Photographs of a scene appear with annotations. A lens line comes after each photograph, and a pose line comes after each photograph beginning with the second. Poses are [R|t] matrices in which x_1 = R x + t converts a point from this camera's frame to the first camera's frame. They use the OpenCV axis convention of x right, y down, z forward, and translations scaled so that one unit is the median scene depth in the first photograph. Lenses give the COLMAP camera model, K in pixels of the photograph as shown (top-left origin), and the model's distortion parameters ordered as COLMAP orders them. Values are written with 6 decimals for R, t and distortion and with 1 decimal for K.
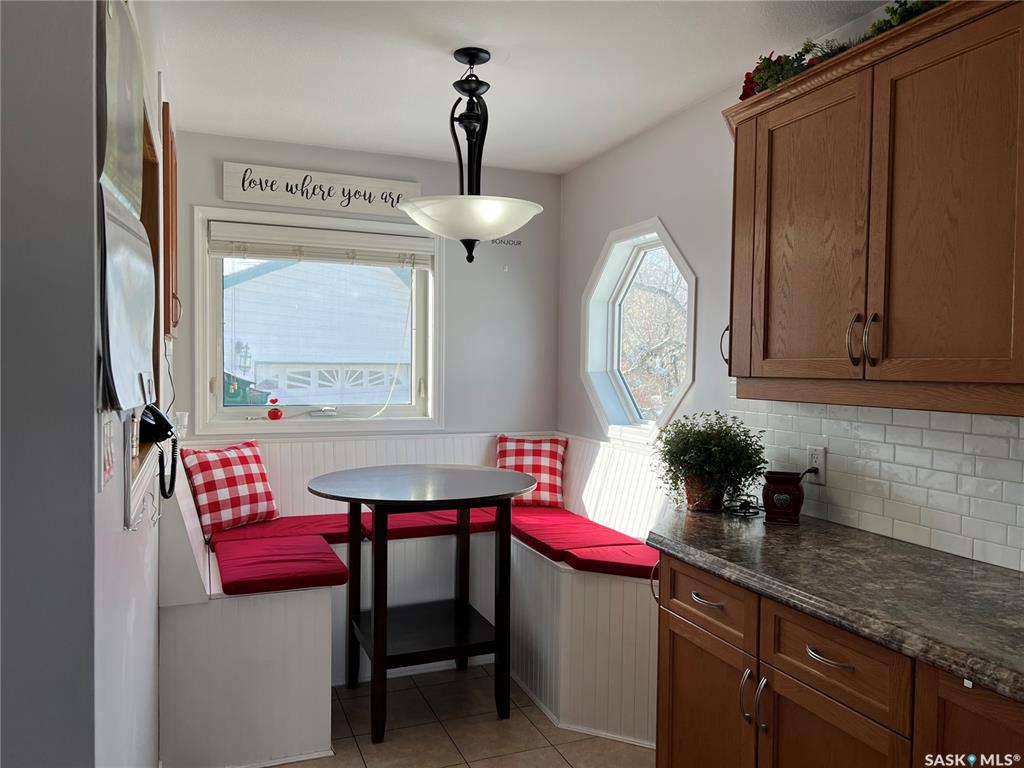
lens RADIAL K [[767.5, 0, 515.2], [0, 767.5, 390.0], [0, 0, 1]] dist [0.040429, -0.028592]
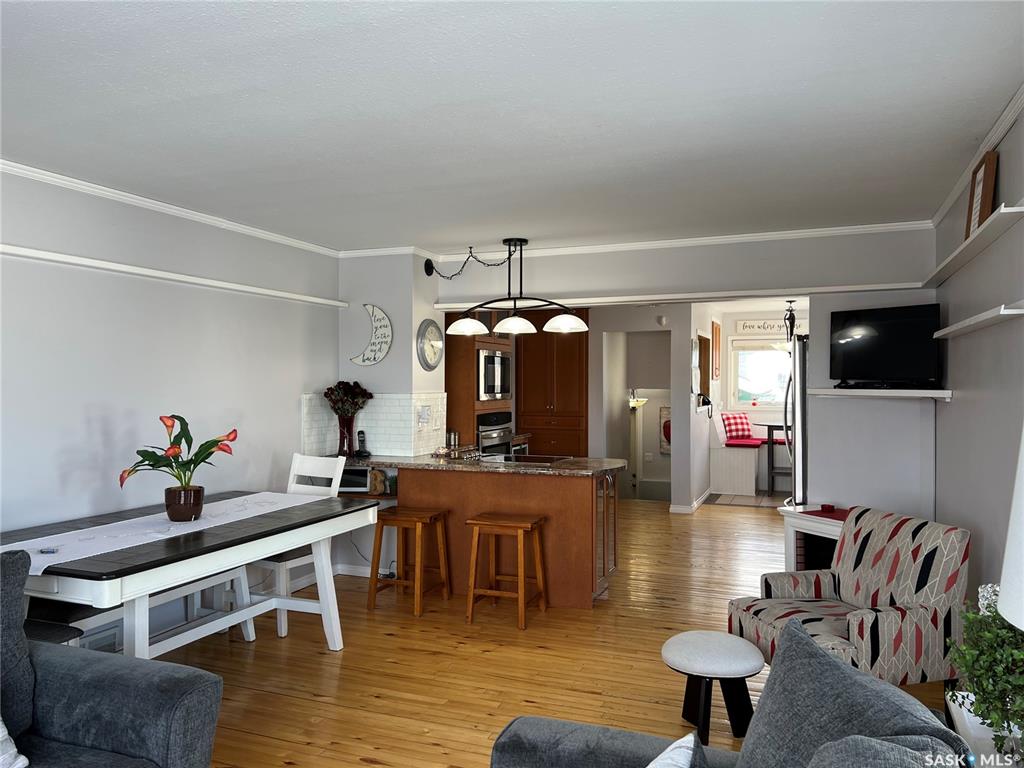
lens RADIAL K [[767.5, 0, 508.8], [0, 767.5, 388.6], [0, 0, 1]] dist [0.040429, -0.028592]
pose [[0.717240, -0.004601, -0.696811, 1.178616], [-0.015279, 0.999634, -0.022327, 0.058420], [0.696658, 0.026660, 0.716908, -1.943384]]
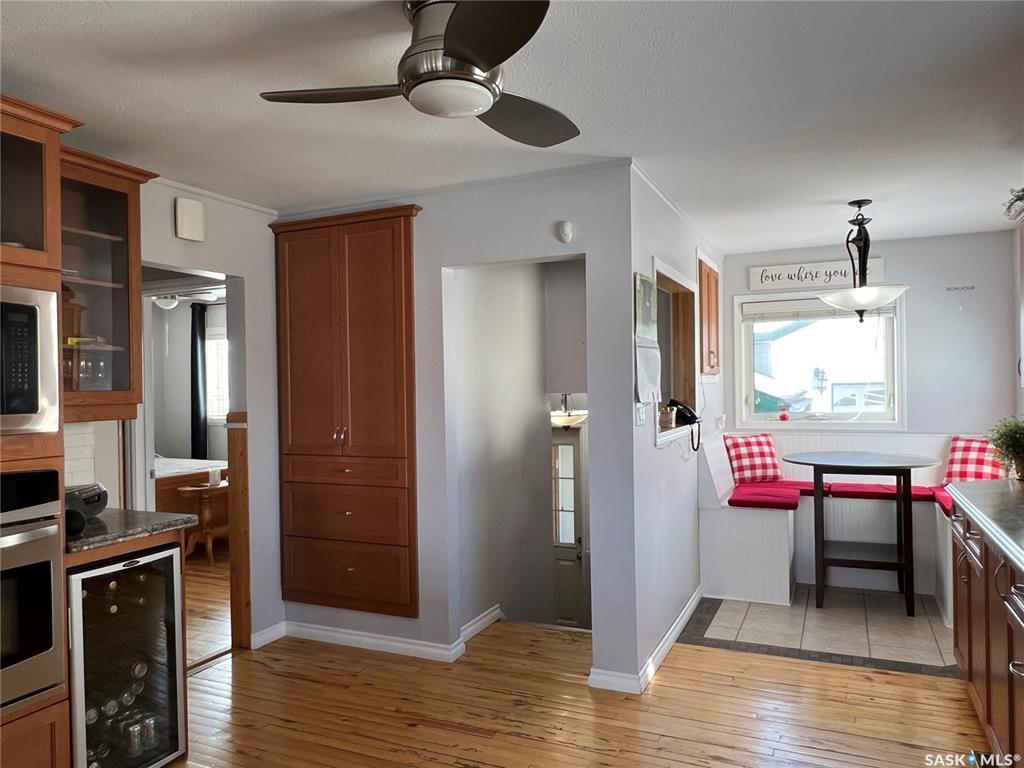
lens RADIAL K [[727.8, 0, 515.5], [0, 727.8, 387.1], [0, 0, 1]] dist [0.005639, -0.000267]
pose [[0.691285, -0.022323, -0.722237, 0.445955], [-0.000624, 0.999504, -0.031489, 0.018106], [0.722582, 0.022219, 0.690928, -0.505819]]
